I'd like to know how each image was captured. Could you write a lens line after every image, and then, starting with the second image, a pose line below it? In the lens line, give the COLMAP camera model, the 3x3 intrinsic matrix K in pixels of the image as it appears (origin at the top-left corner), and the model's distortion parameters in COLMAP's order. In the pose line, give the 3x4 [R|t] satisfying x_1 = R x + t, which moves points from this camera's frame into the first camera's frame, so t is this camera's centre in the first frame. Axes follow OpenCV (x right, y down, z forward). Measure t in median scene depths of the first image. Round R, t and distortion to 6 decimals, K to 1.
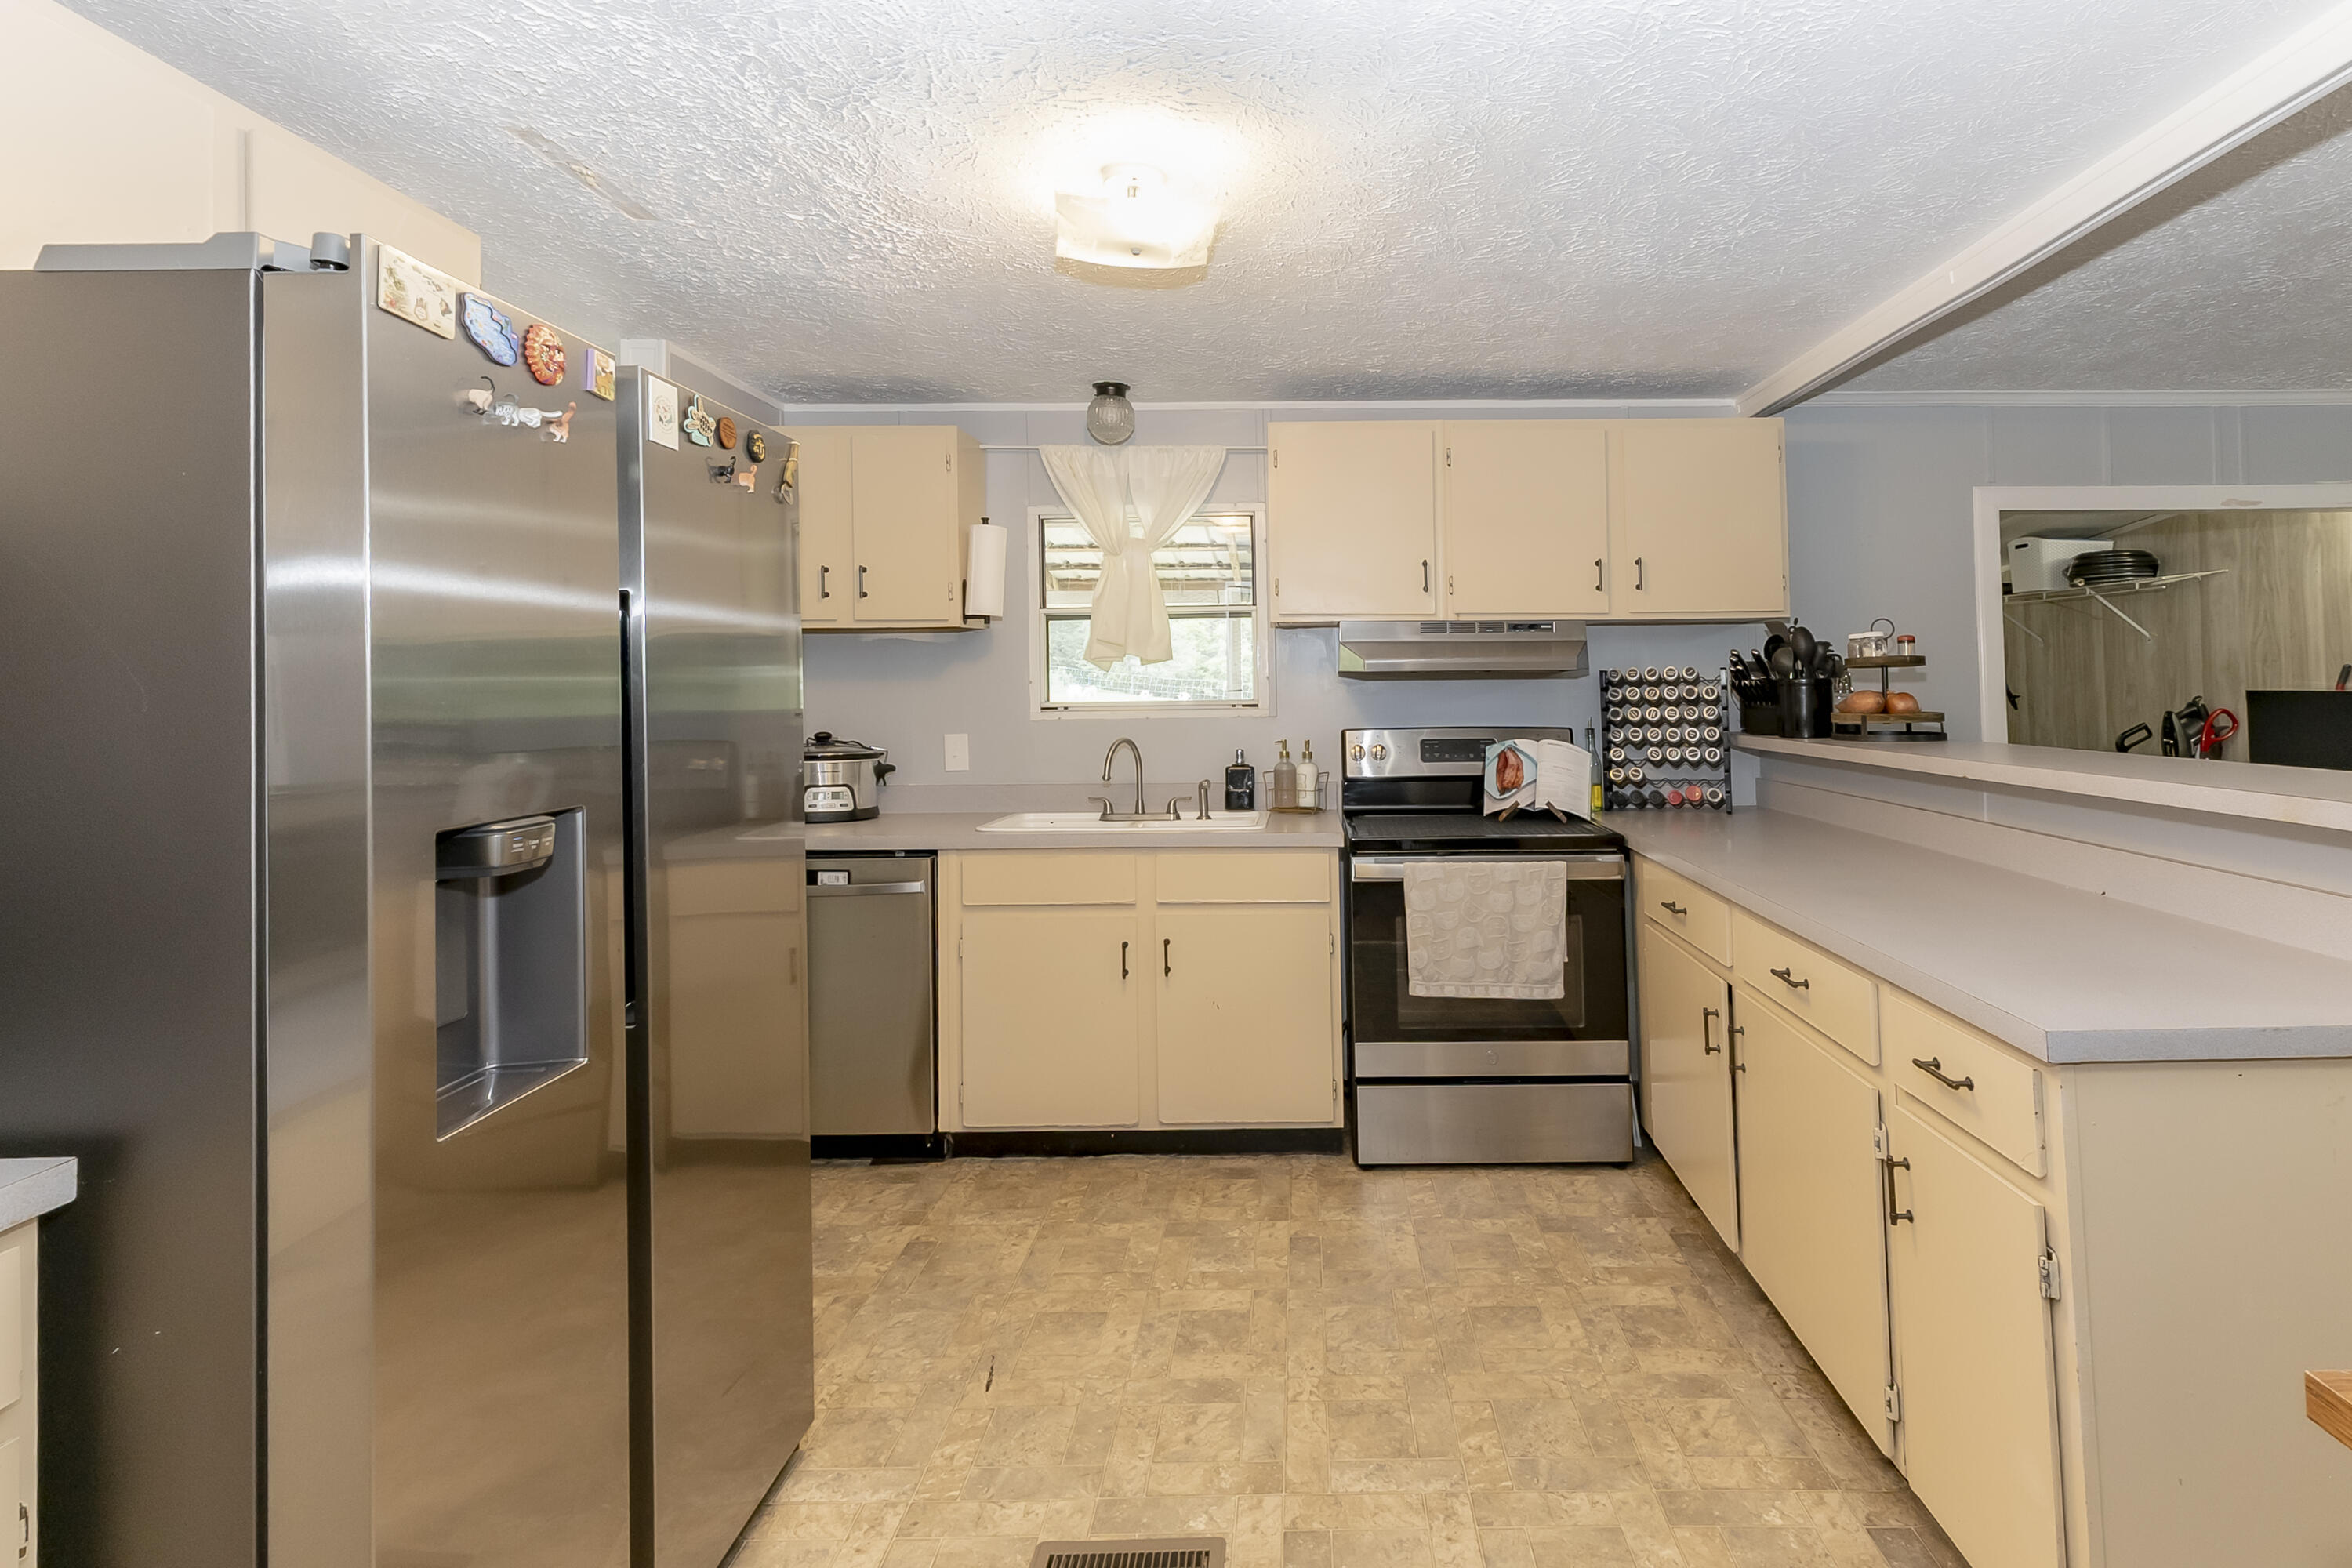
lens RADIAL K [[1111.1, 0, 1317.5], [0, 1111.1, 646.0], [0, 0, 1]] dist [0.001579, 0.000946]
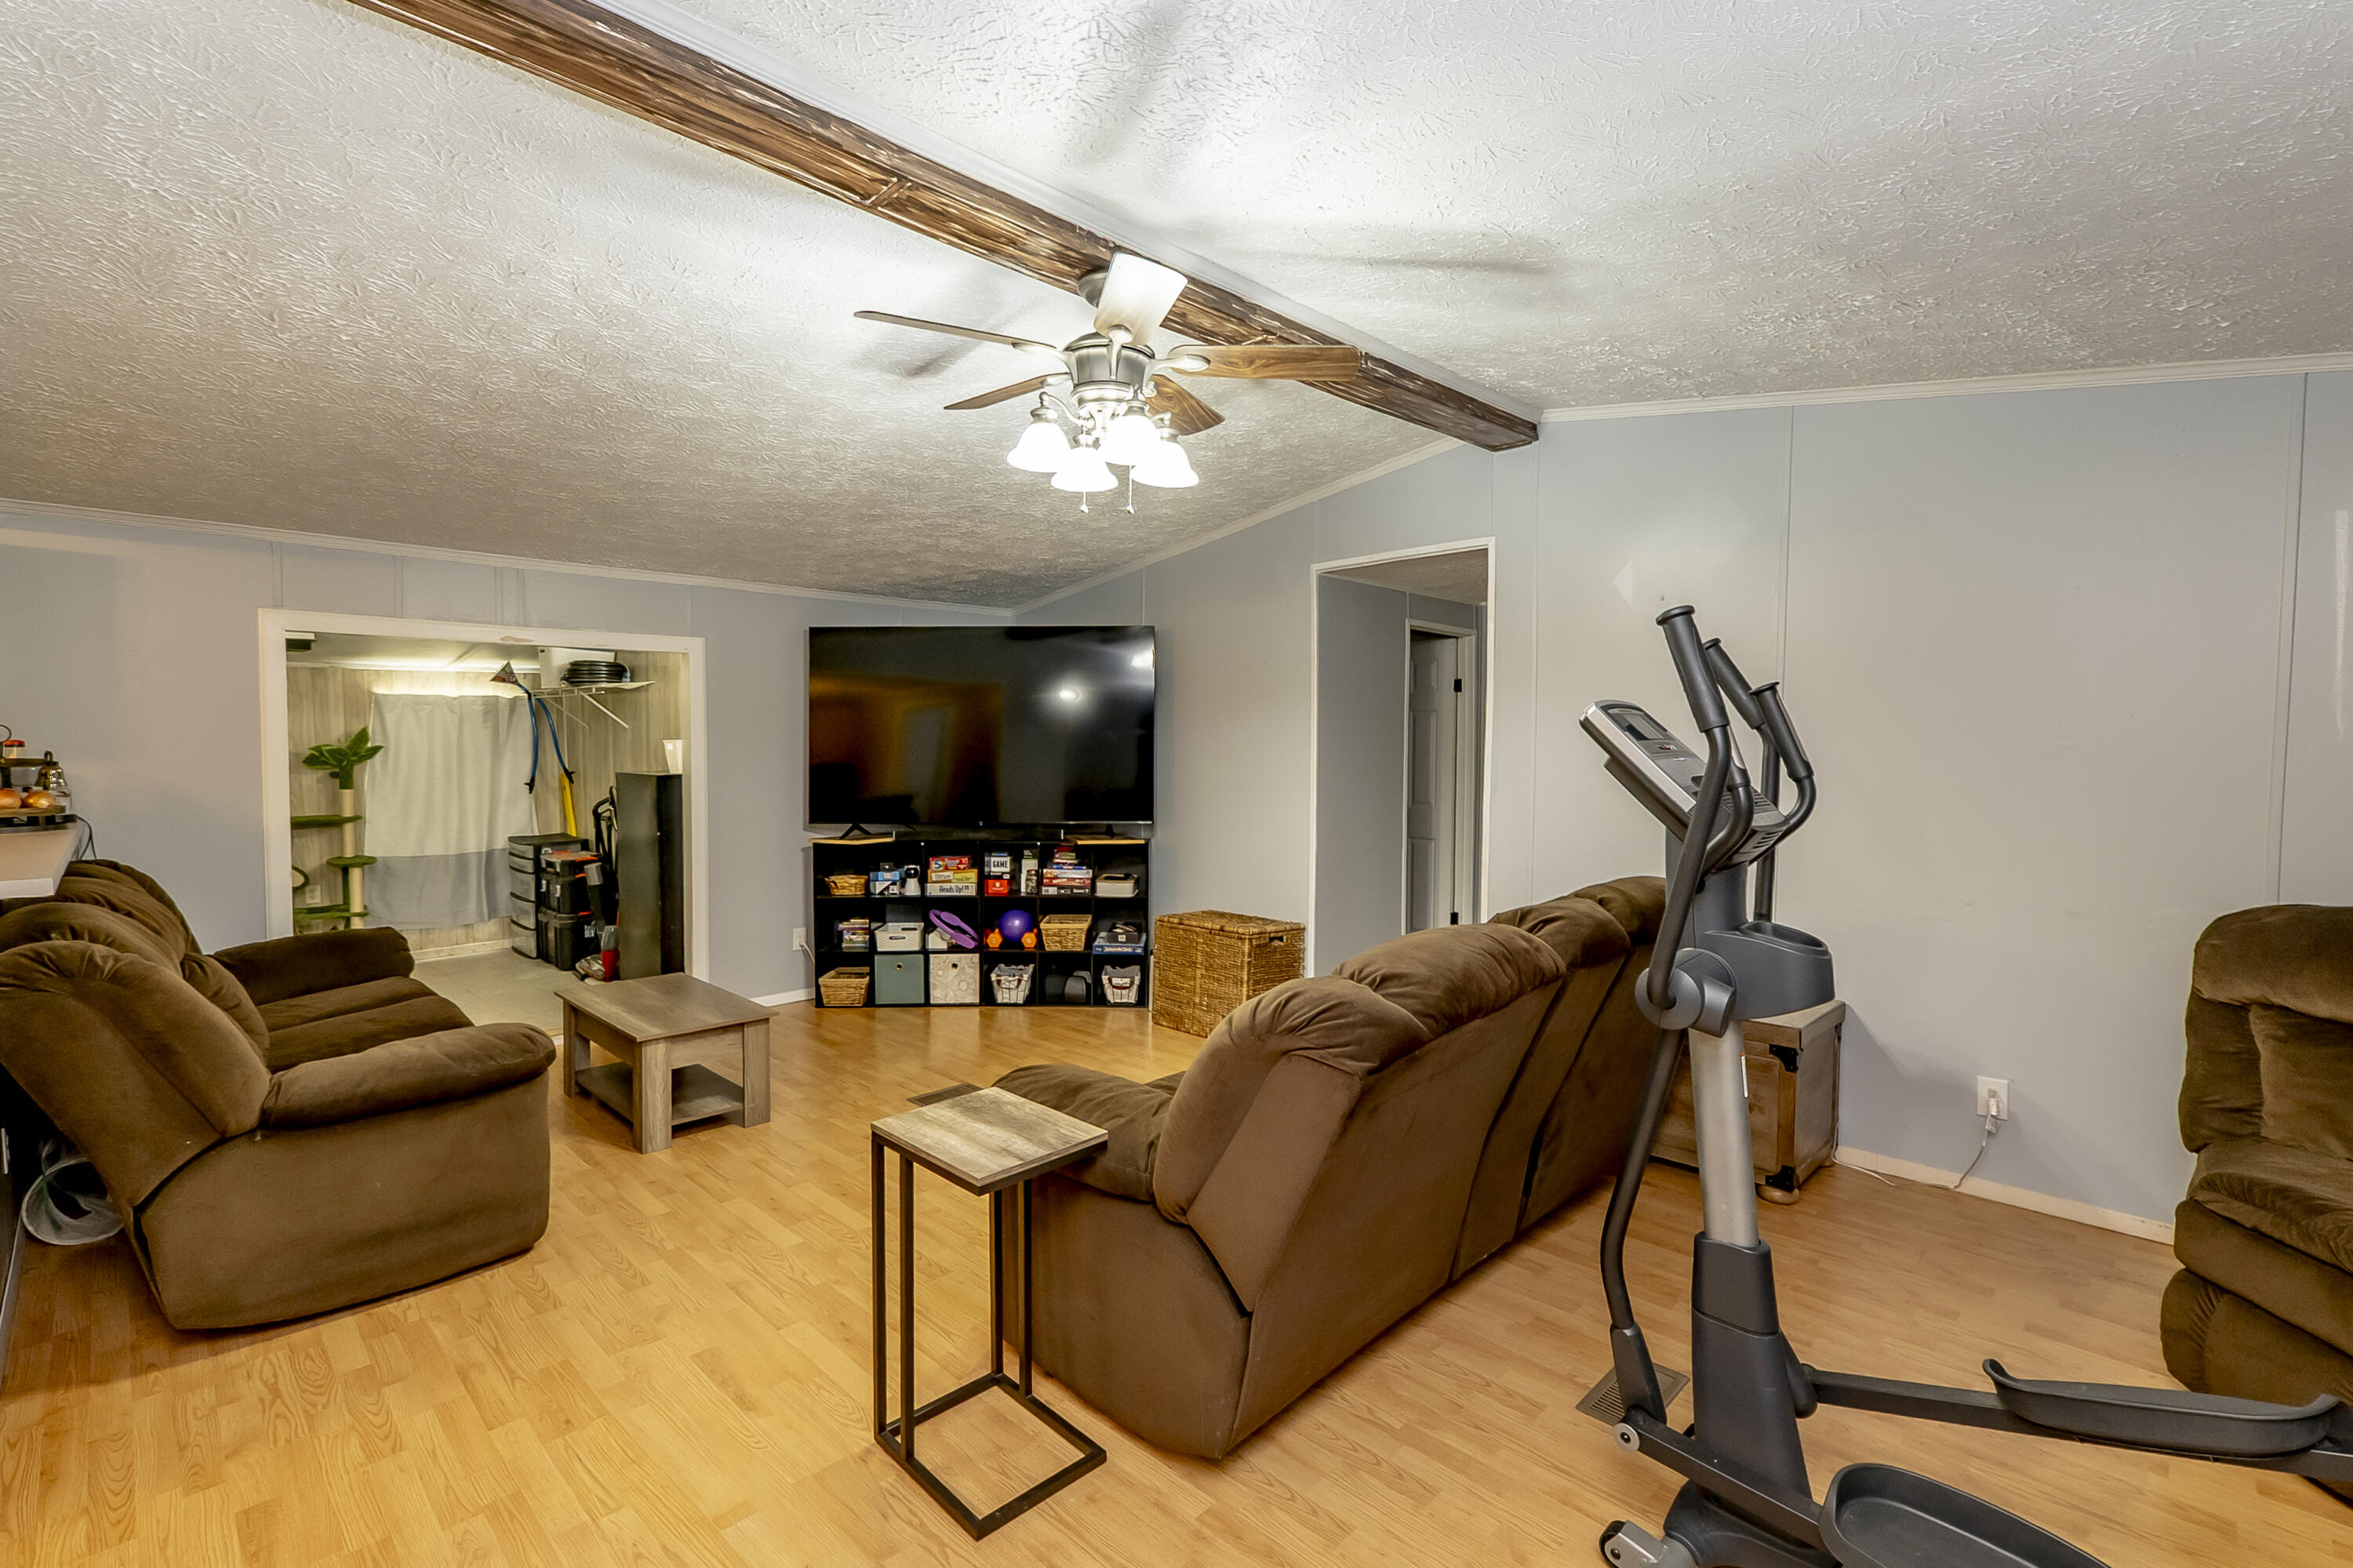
lens RADIAL K [[1036.1, 0, 1176.5], [0, 1036.1, 784.0], [0, 0, 1]] dist [-0.001951, 0.000189]
pose [[0.709103, -0.019477, 0.704836, 0.628775], [-0.027263, 0.998114, 0.055009, -0.055472], [-0.704578, -0.058223, 0.707234, -0.589410]]
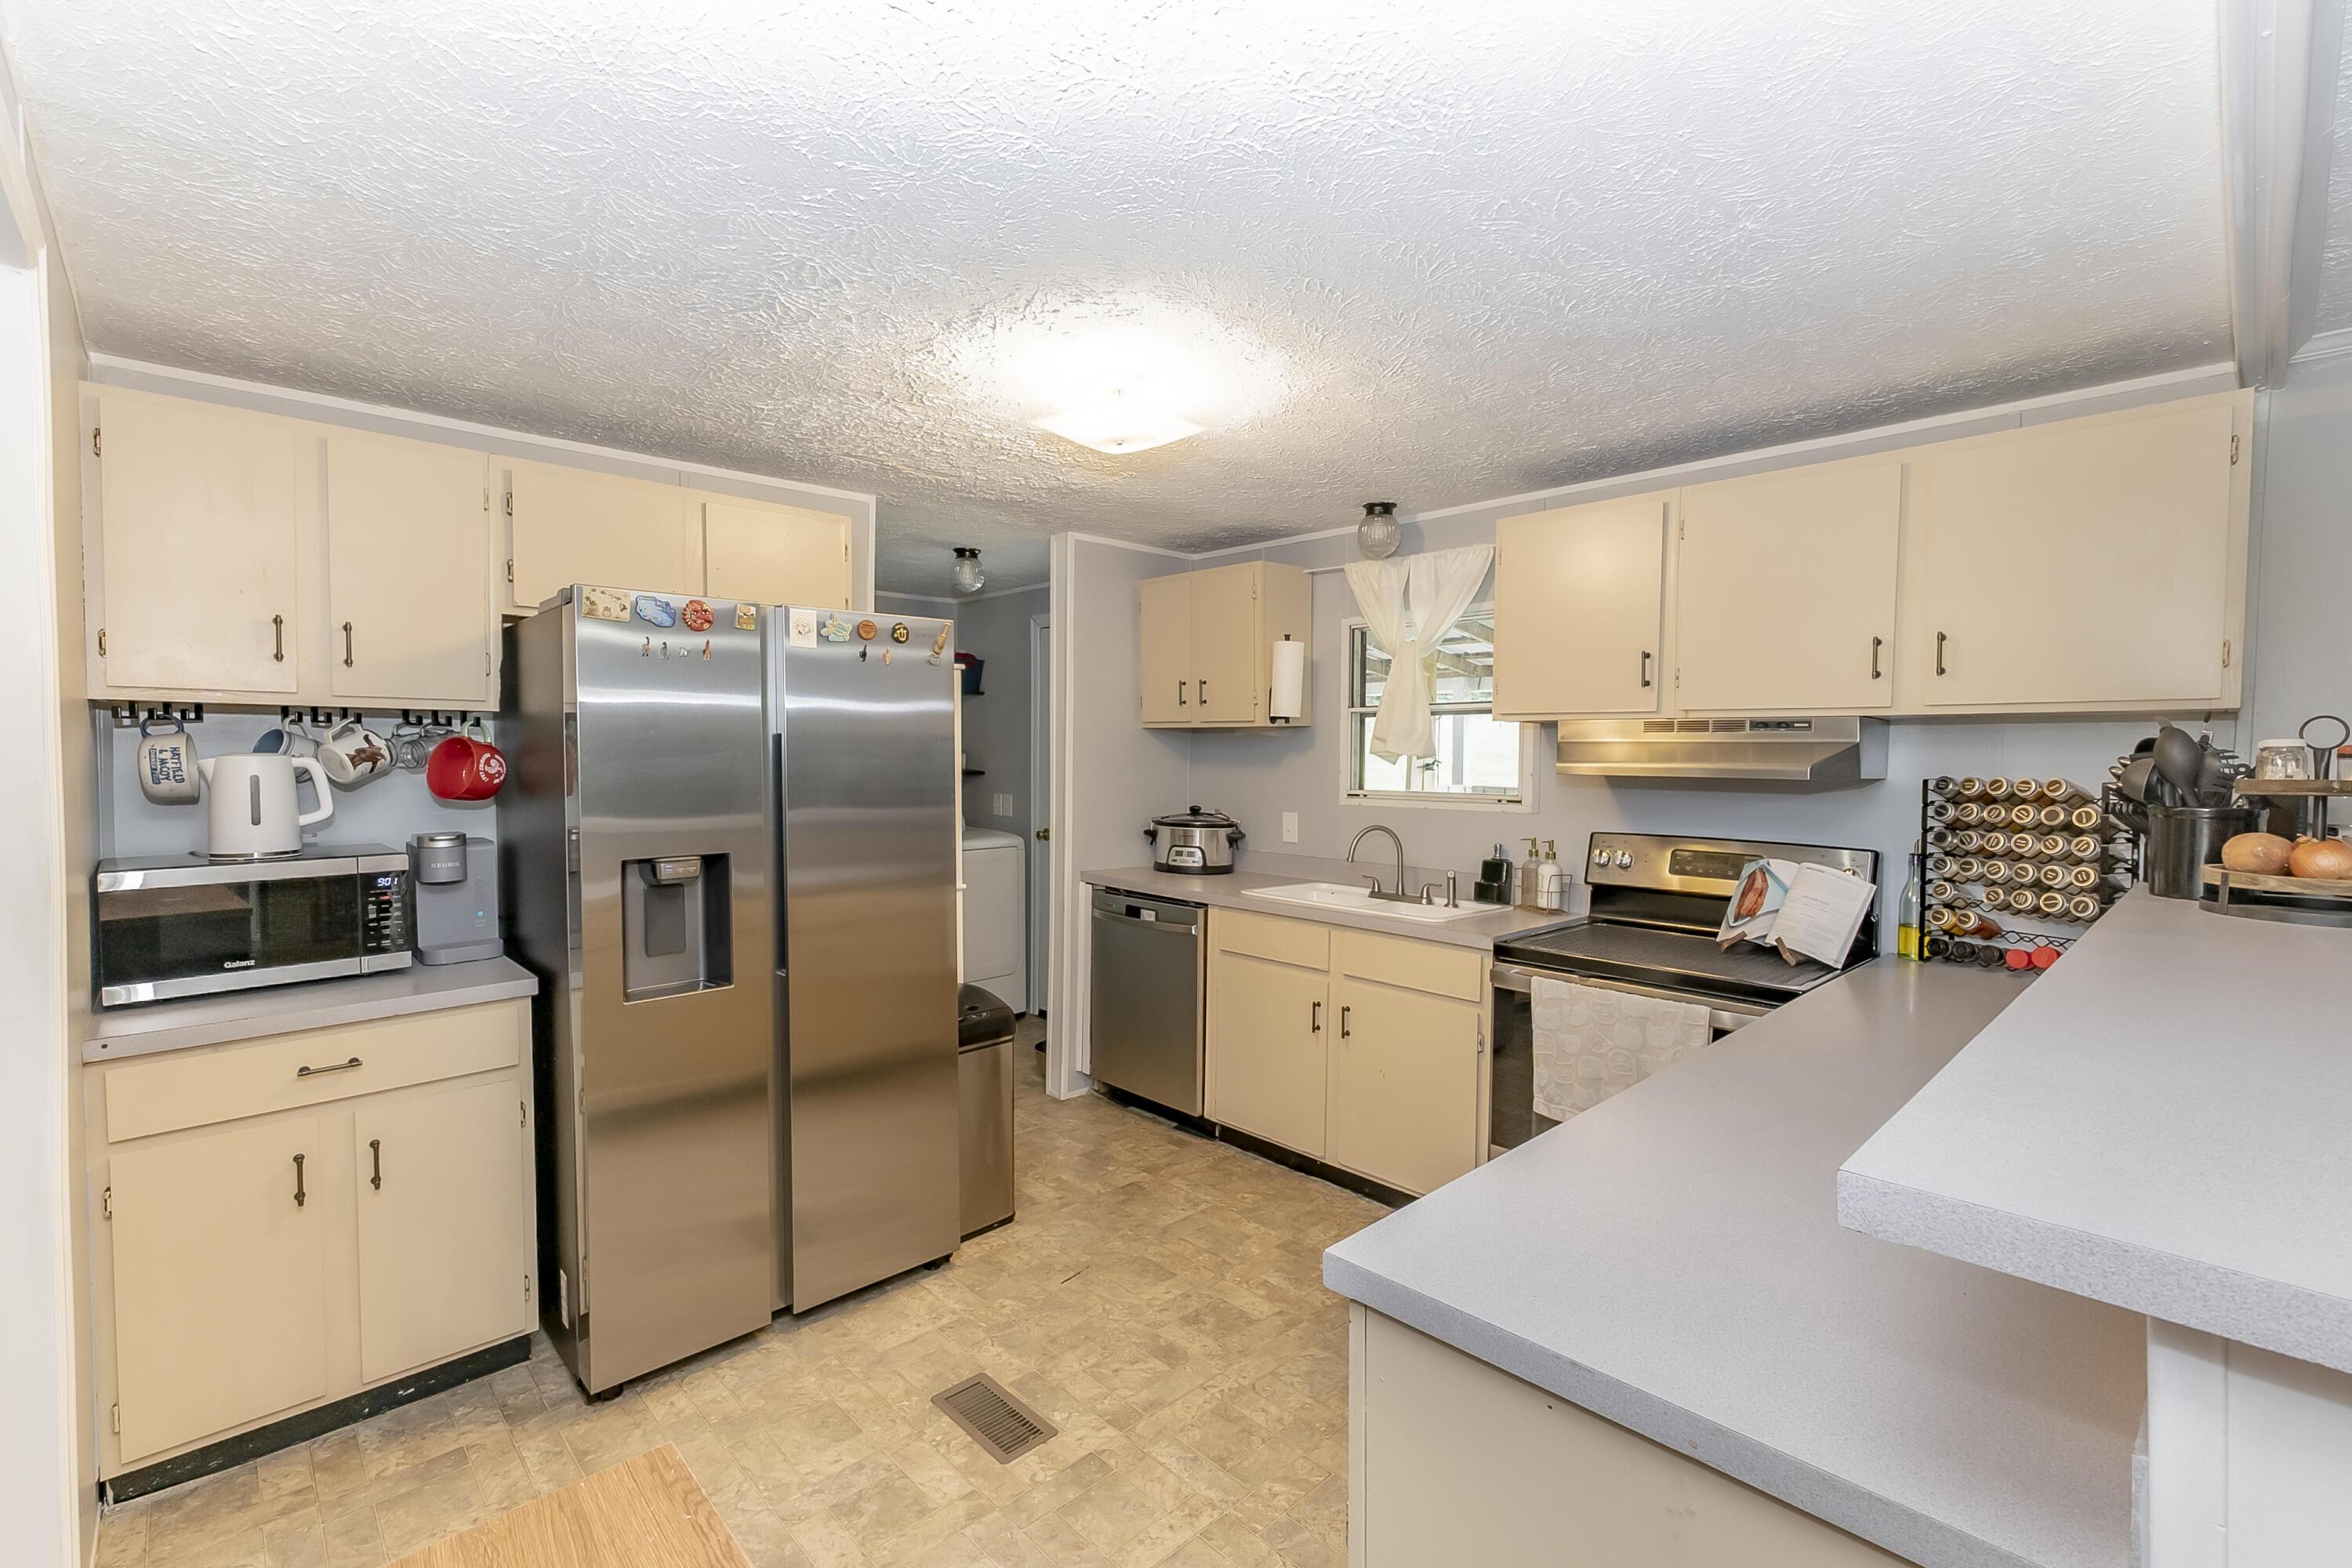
lens RADIAL K [[1035.6, 0, 1176.0], [0, 1035.6, 784.0], [0, 0, 1]] dist [-0.001951, 0.000189]
pose [[0.682545, 0.038616, -0.729822, 0.508797], [0.010563, 0.997978, 0.062683, -0.029853], [0.730767, -0.050493, 0.680757, 0.168839]]
